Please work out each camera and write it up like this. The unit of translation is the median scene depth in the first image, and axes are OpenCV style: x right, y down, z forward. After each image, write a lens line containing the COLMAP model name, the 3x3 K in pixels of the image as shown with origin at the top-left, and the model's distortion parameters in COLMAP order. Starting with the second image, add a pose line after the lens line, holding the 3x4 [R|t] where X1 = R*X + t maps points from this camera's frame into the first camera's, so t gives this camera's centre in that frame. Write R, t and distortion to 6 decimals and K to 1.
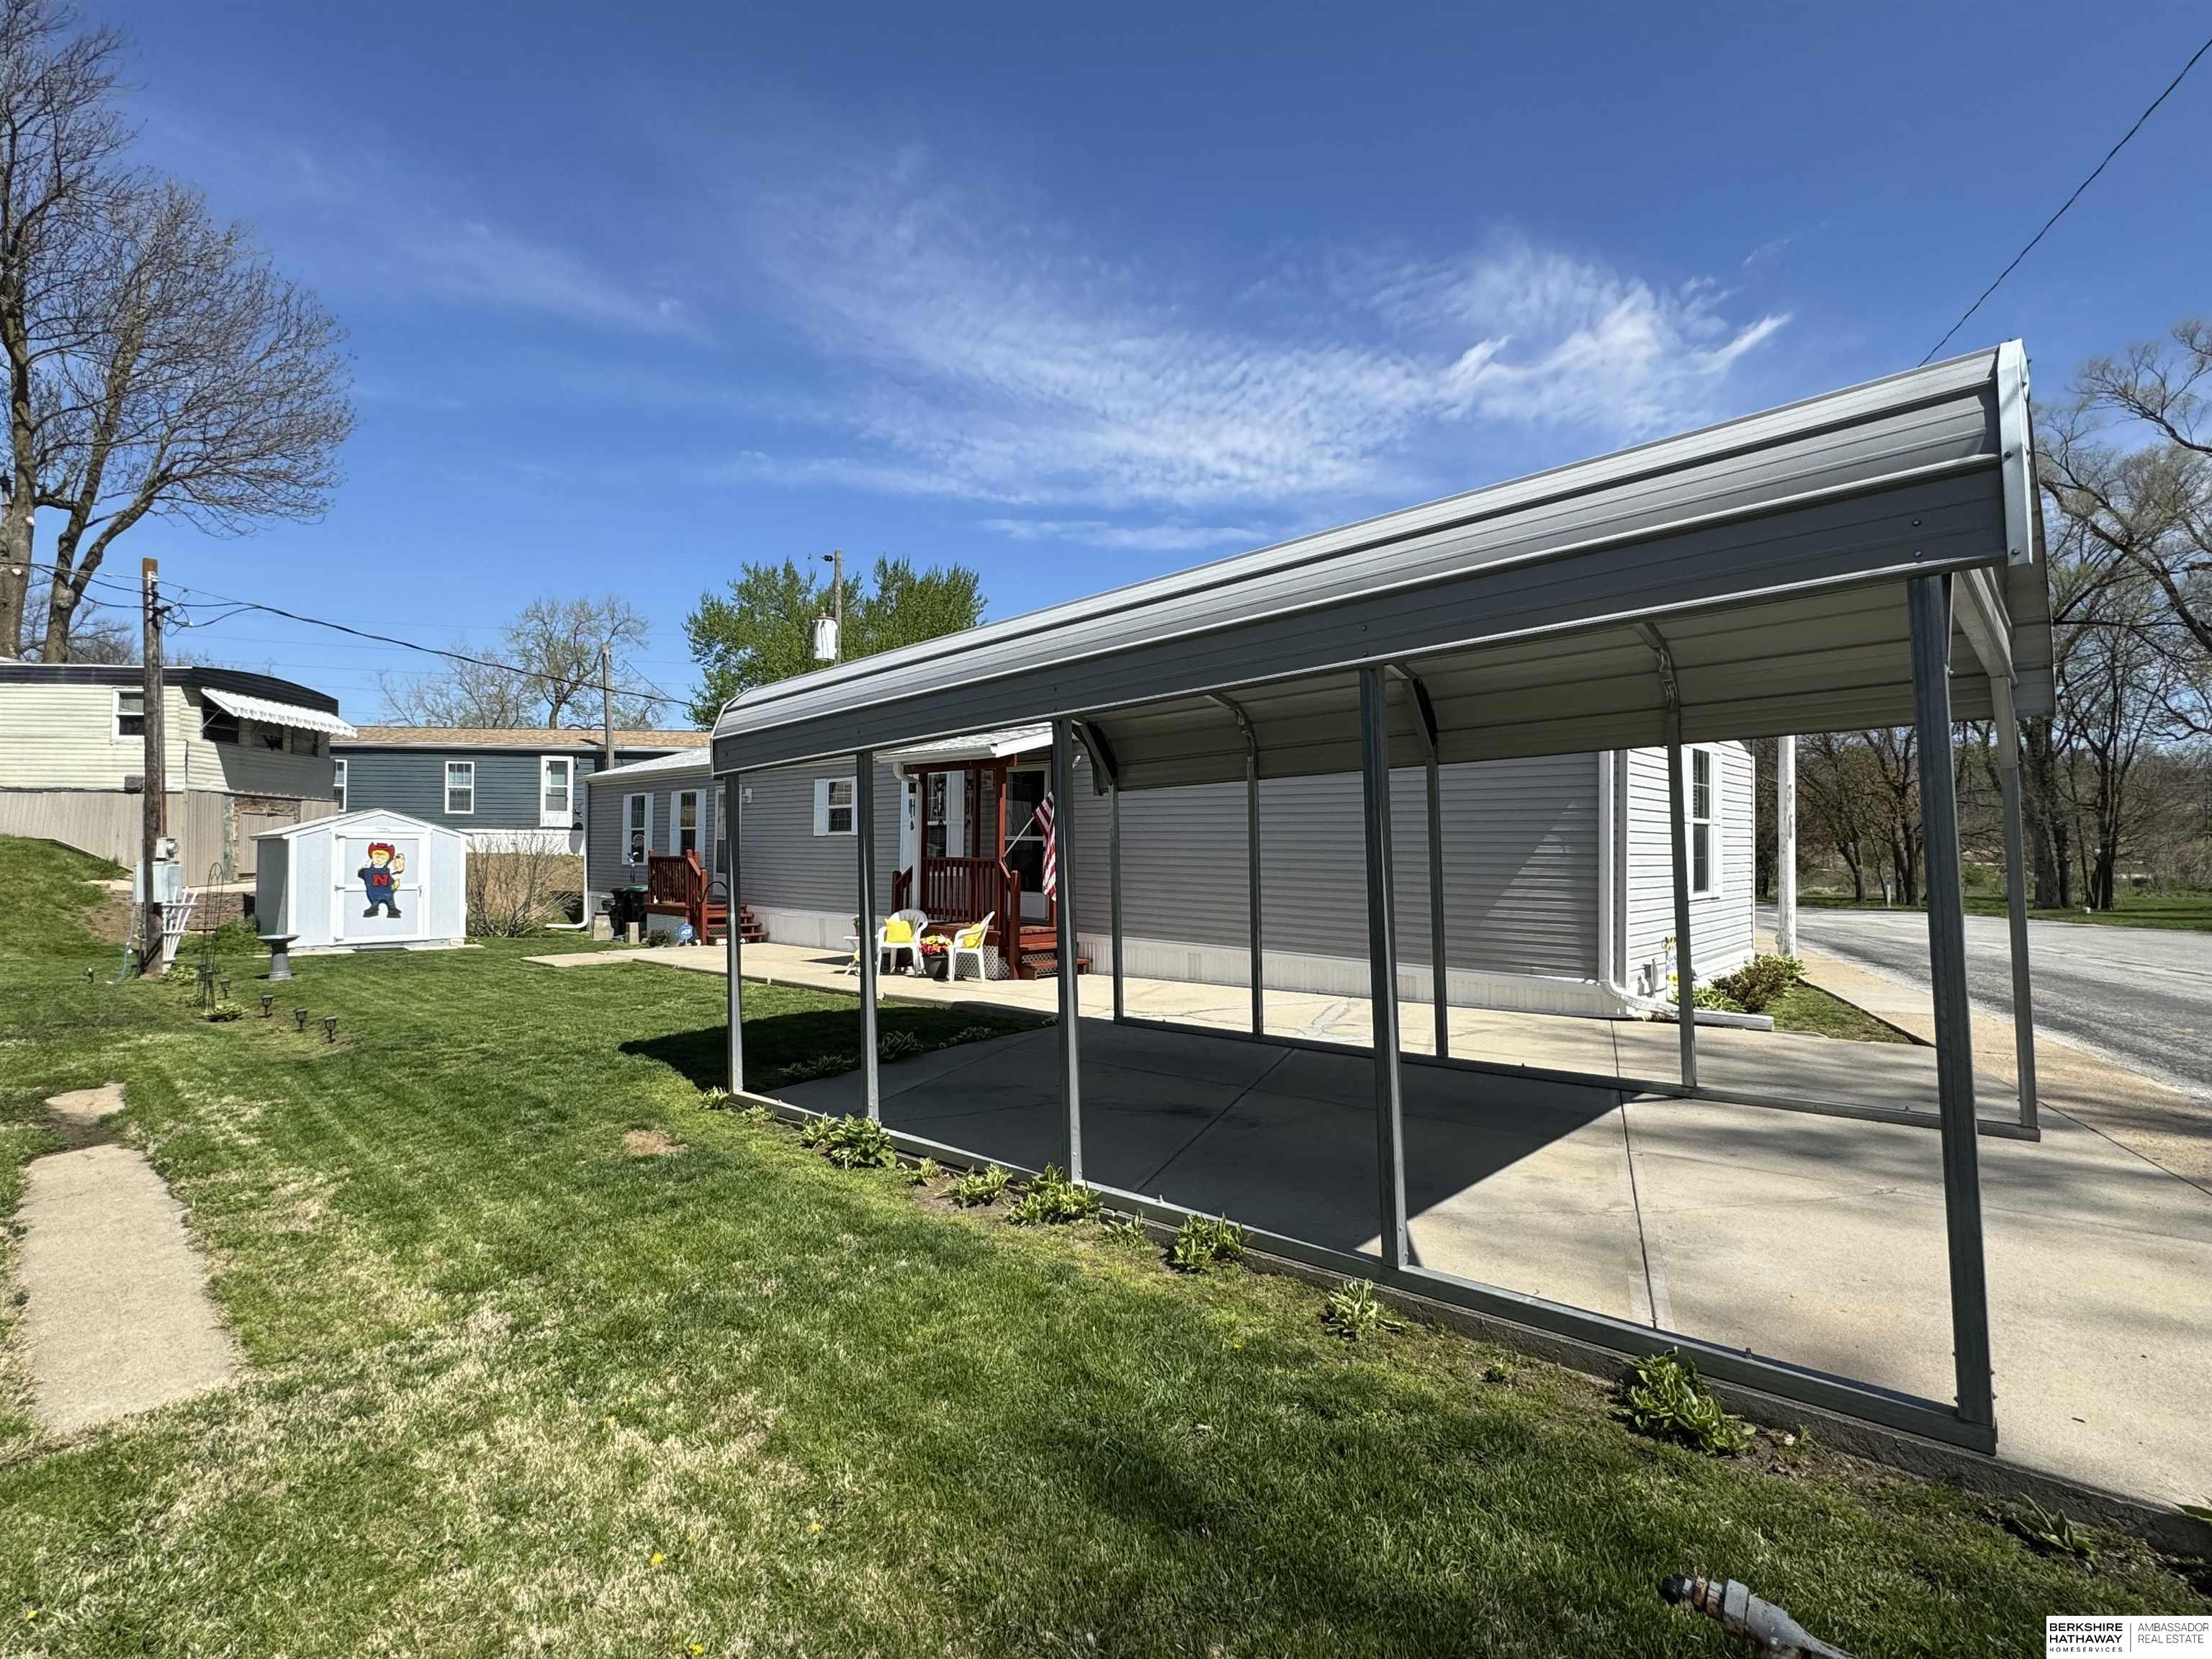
lens RADIAL K [[1038.2, 0, 1106.0], [0, 1038.2, 829.5], [0, 0, 1]] dist [-0.000299, -0.000050]
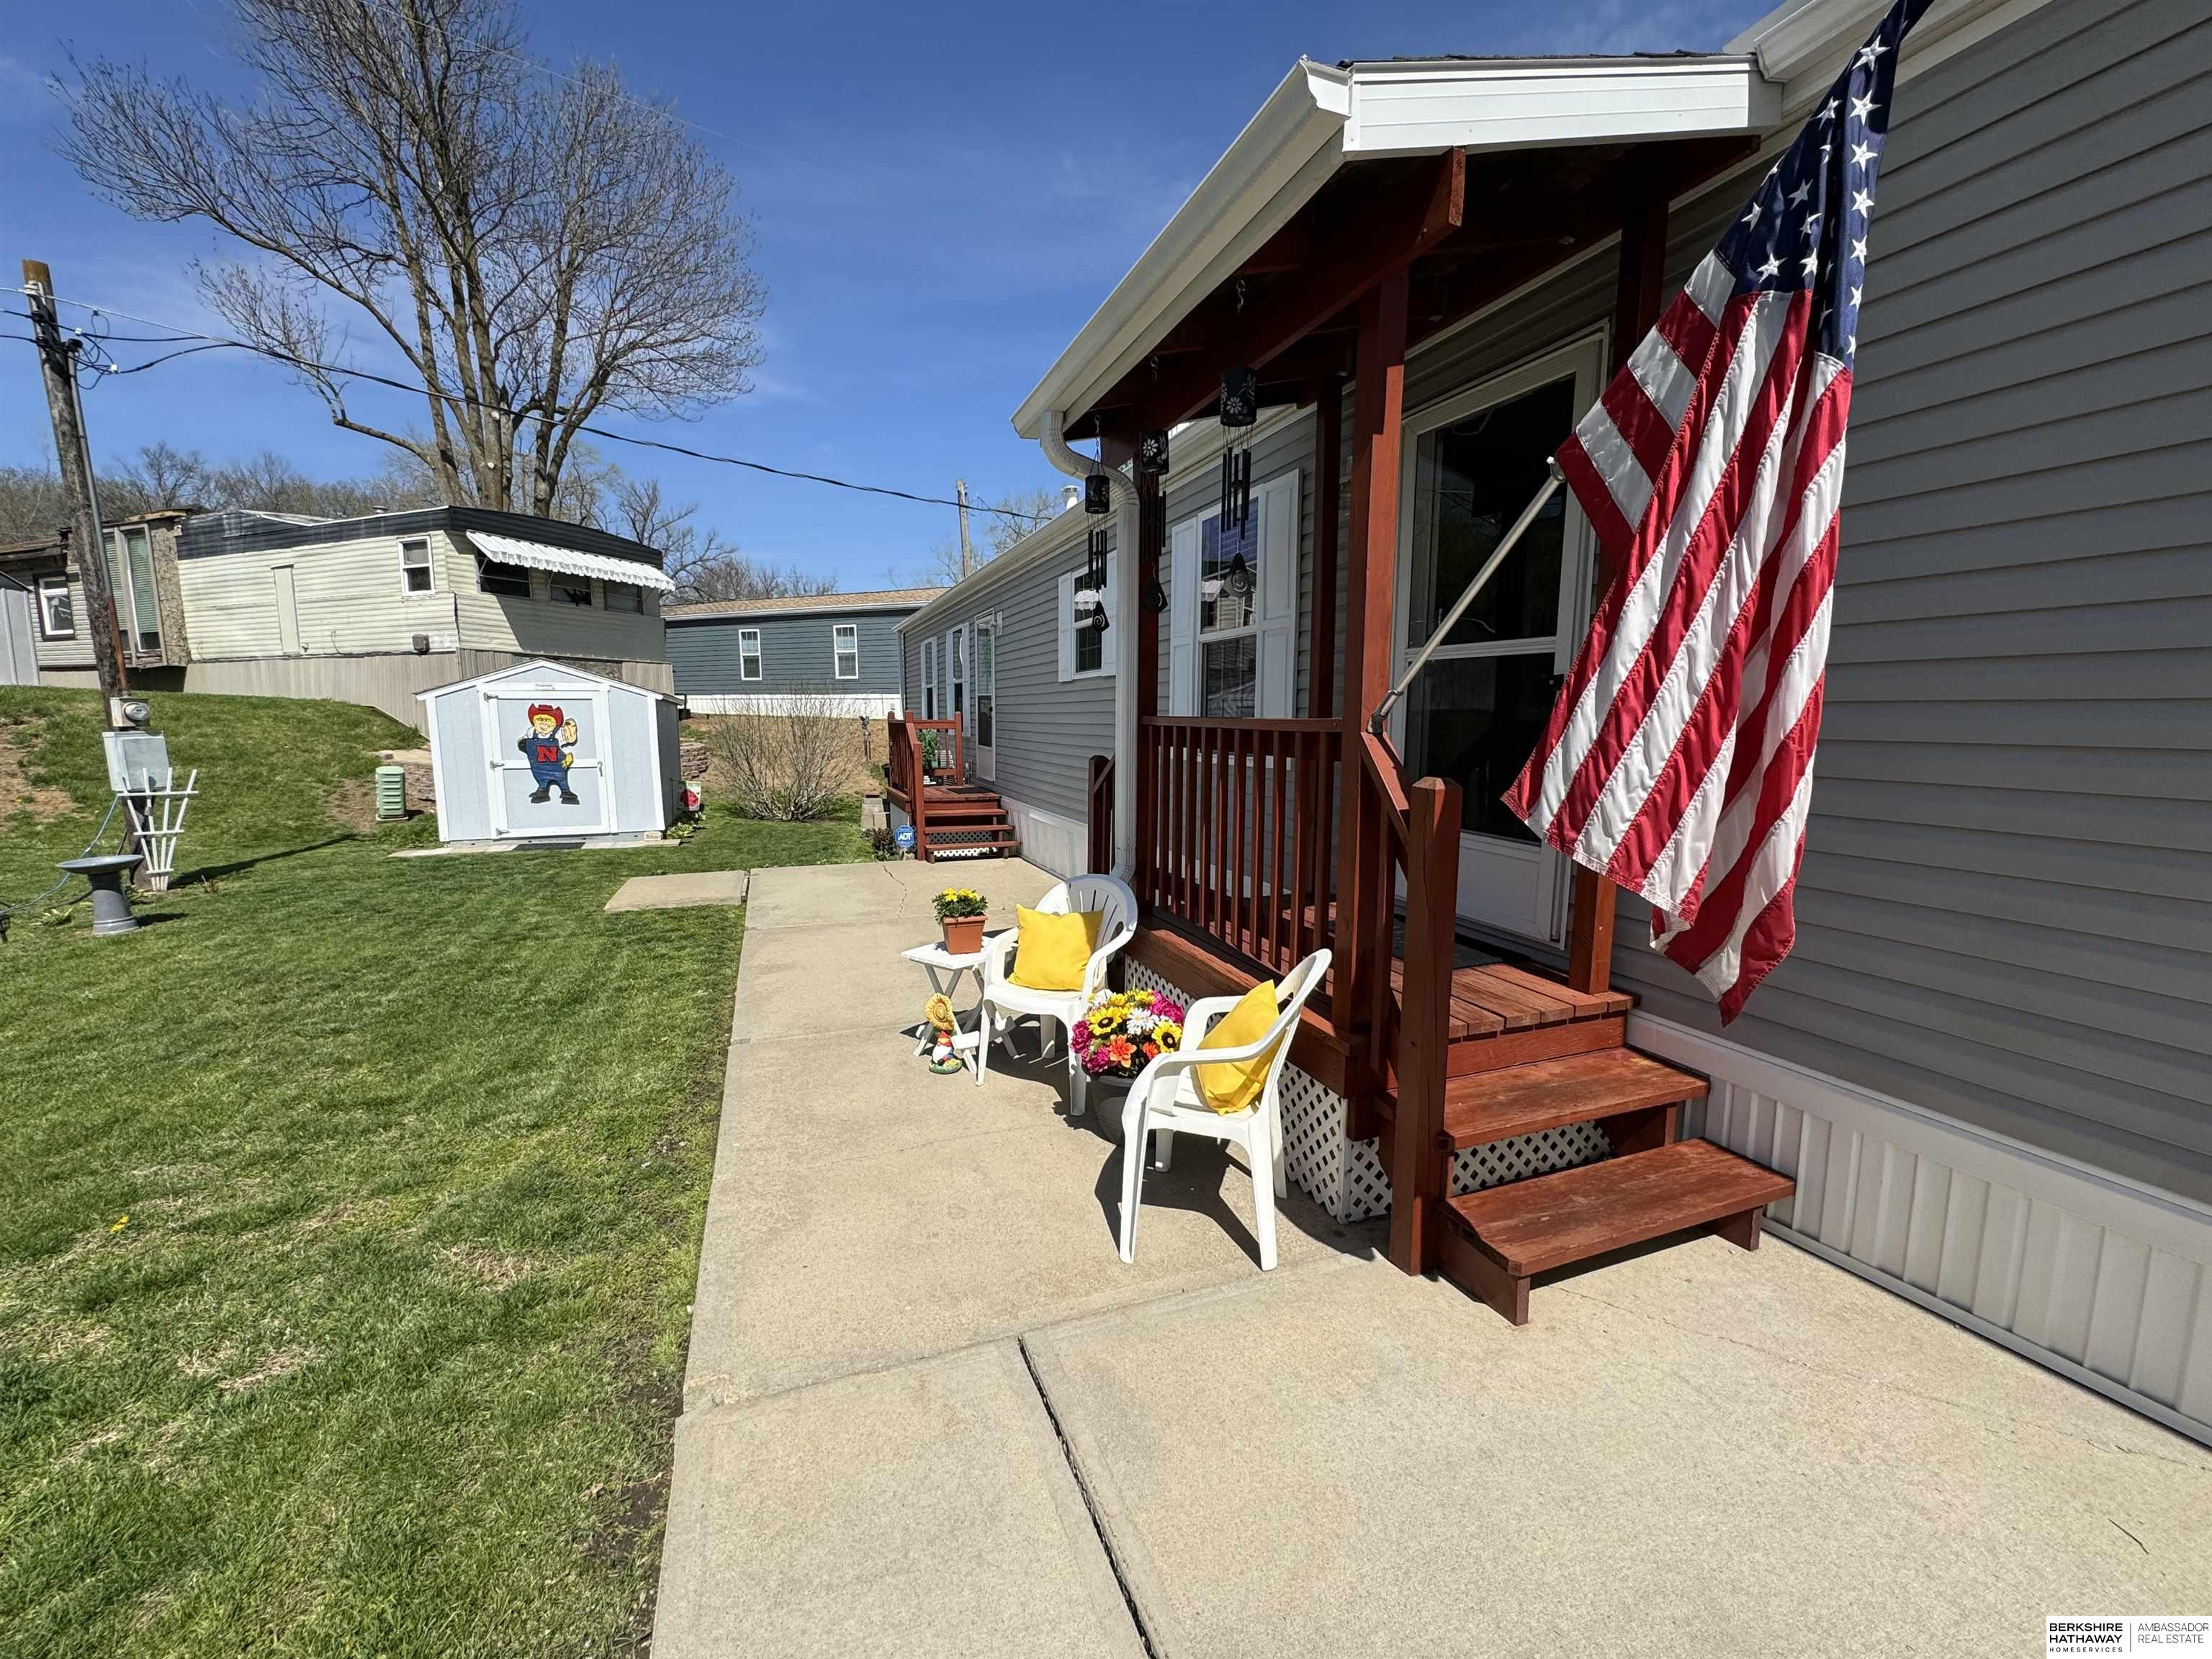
lens RADIAL K [[883.0, 0, 1104.9], [0, 883.0, 828.3], [0, 0, 1]] dist [-0.002992, 0.000141]
pose [[0.897070, 0.047957, -0.439278, -0.049003], [0.016631, 0.989725, 0.142013, 0.016990], [0.441575, -0.134701, 0.887055, 0.581308]]
